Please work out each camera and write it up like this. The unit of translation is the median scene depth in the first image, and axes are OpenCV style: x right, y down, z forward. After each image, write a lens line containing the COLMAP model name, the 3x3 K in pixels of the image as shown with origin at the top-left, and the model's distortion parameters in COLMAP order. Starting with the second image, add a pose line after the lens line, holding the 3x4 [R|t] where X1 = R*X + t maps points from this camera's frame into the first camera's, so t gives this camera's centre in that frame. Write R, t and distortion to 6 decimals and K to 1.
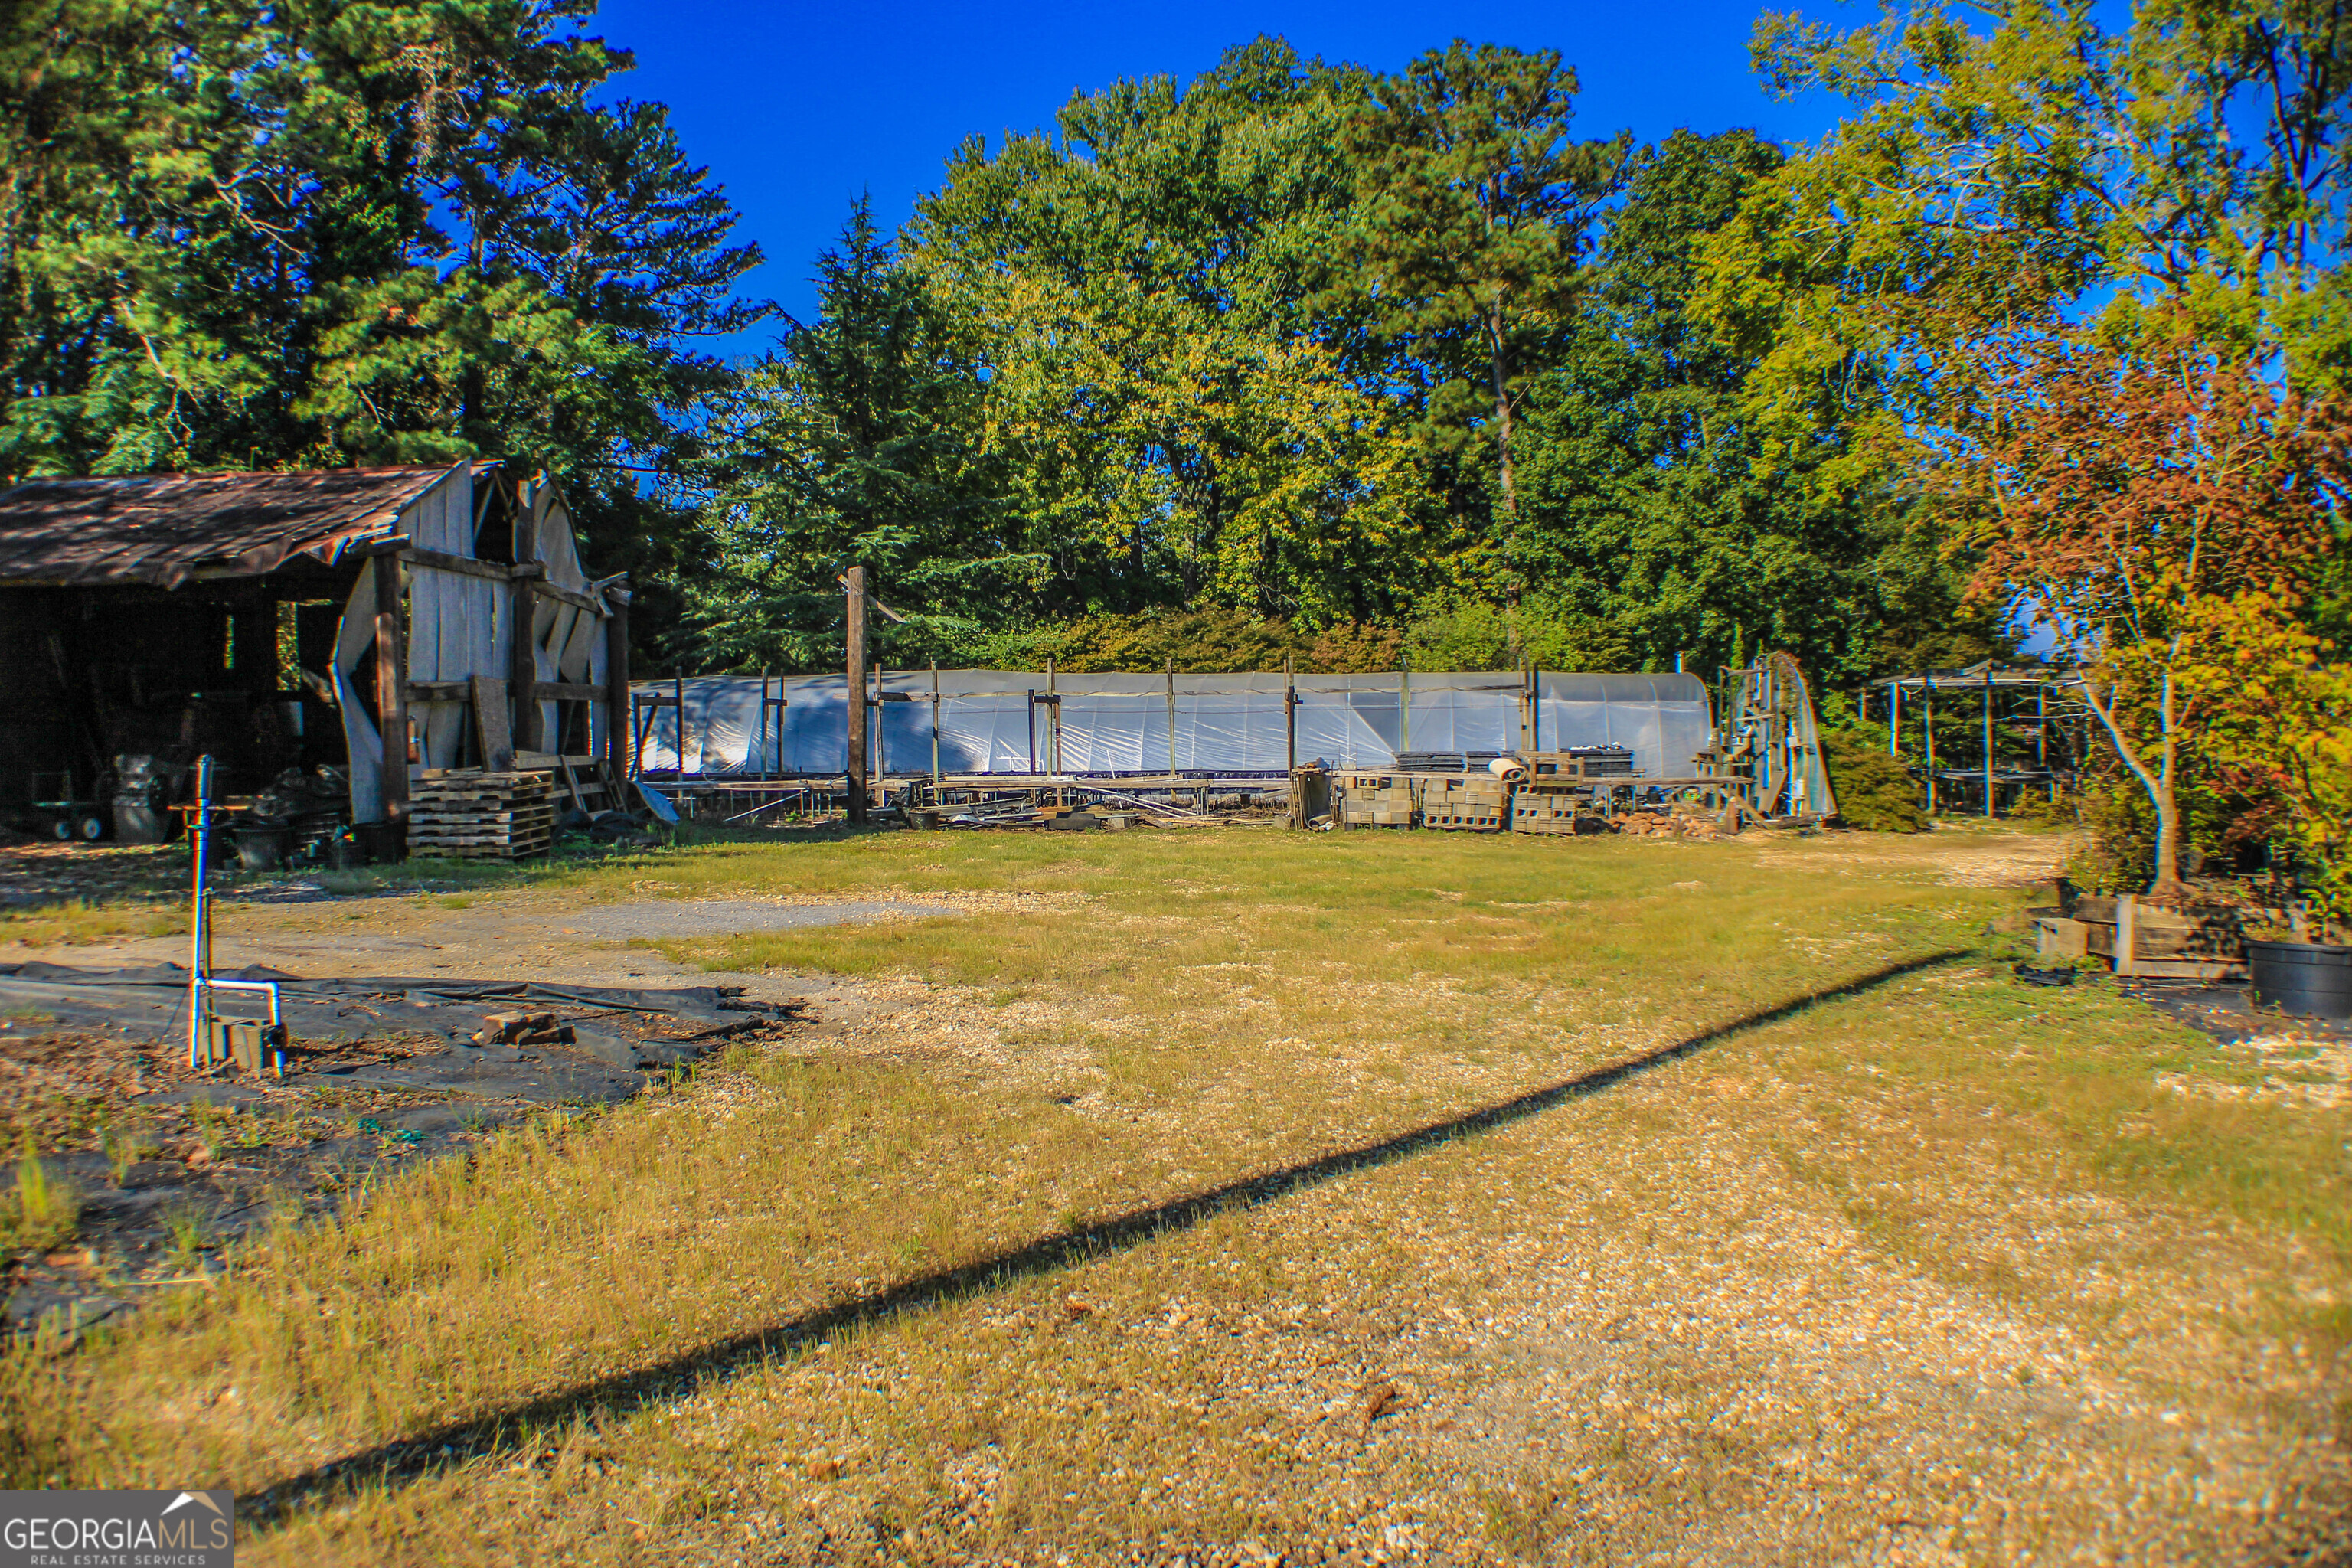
lens RADIAL K [[2198.0, 0, 1175.0], [0, 2198.0, 781.4], [0, 0, 1]] dist [-0.011190, 0.000000]
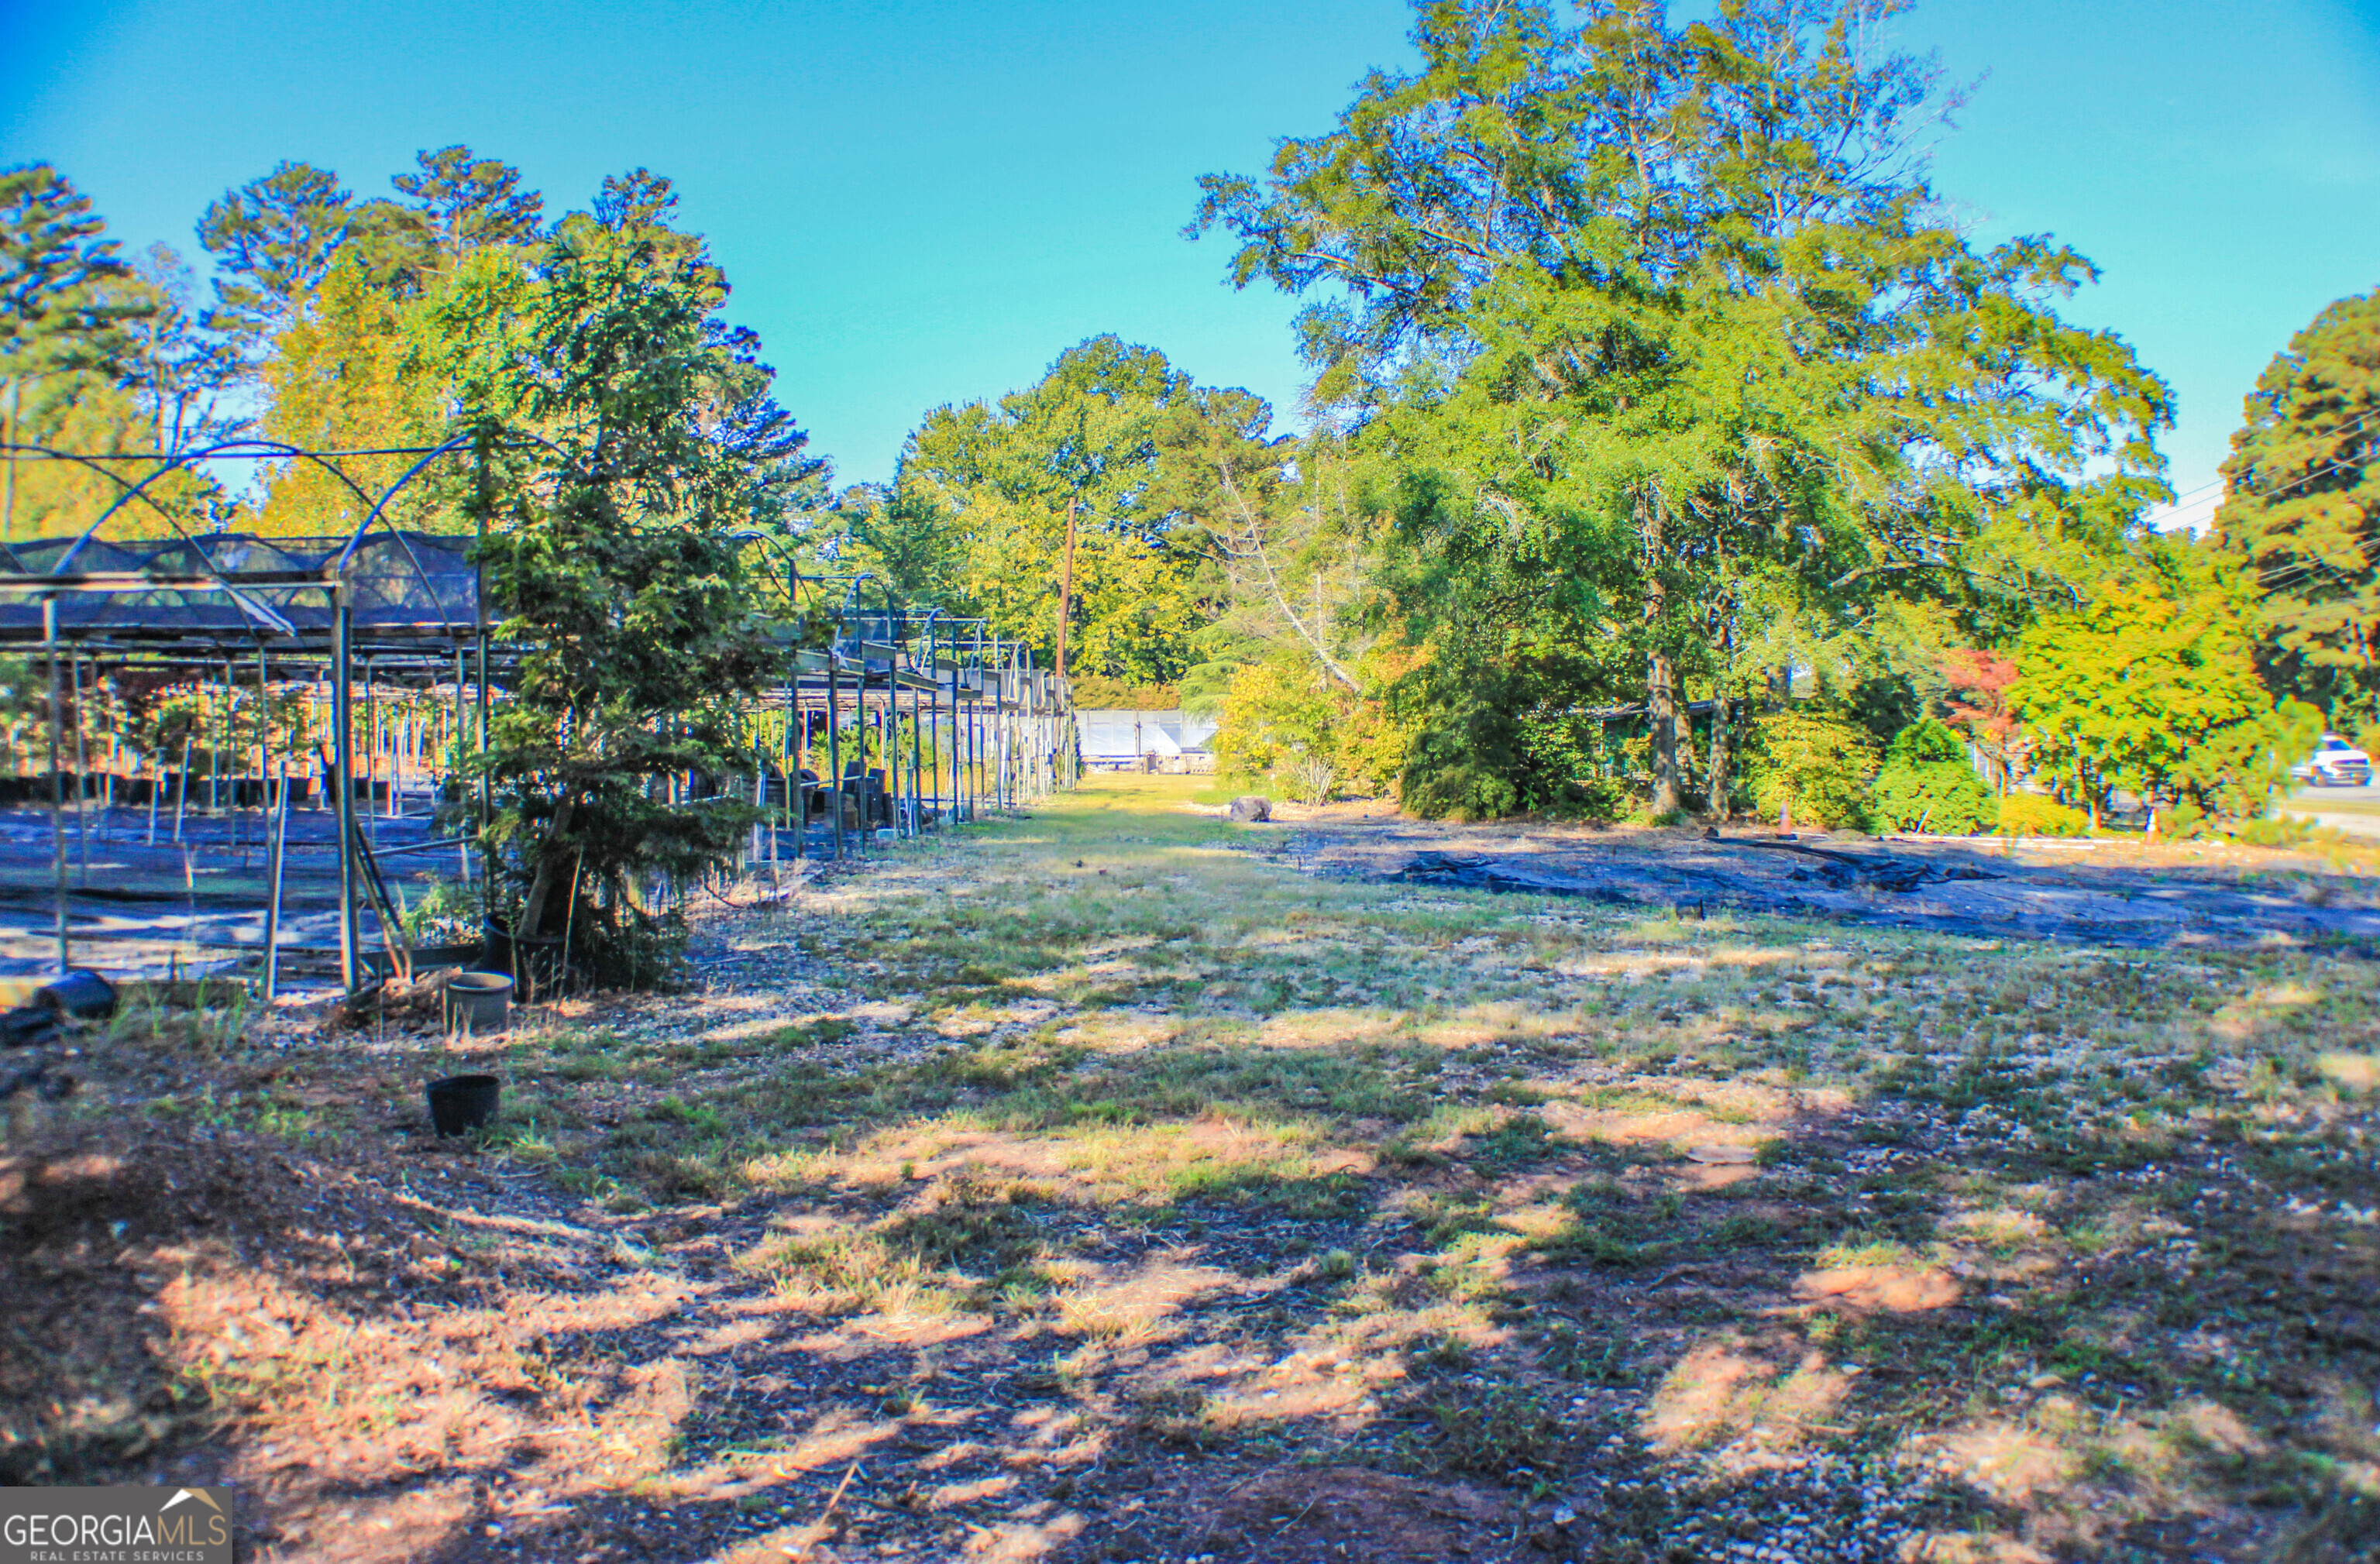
lens RADIAL K [[2224.1, 0, 1190.1], [0, 2224.1, 783.1], [0, 0, 1]] dist [-0.011190, 0.000000]
pose [[0.993801, 0.012147, 0.110508, -0.103818], [-0.011951, 0.999926, -0.002438, 0.020105], [-0.110529, 0.001102, 0.993872, -0.946188]]
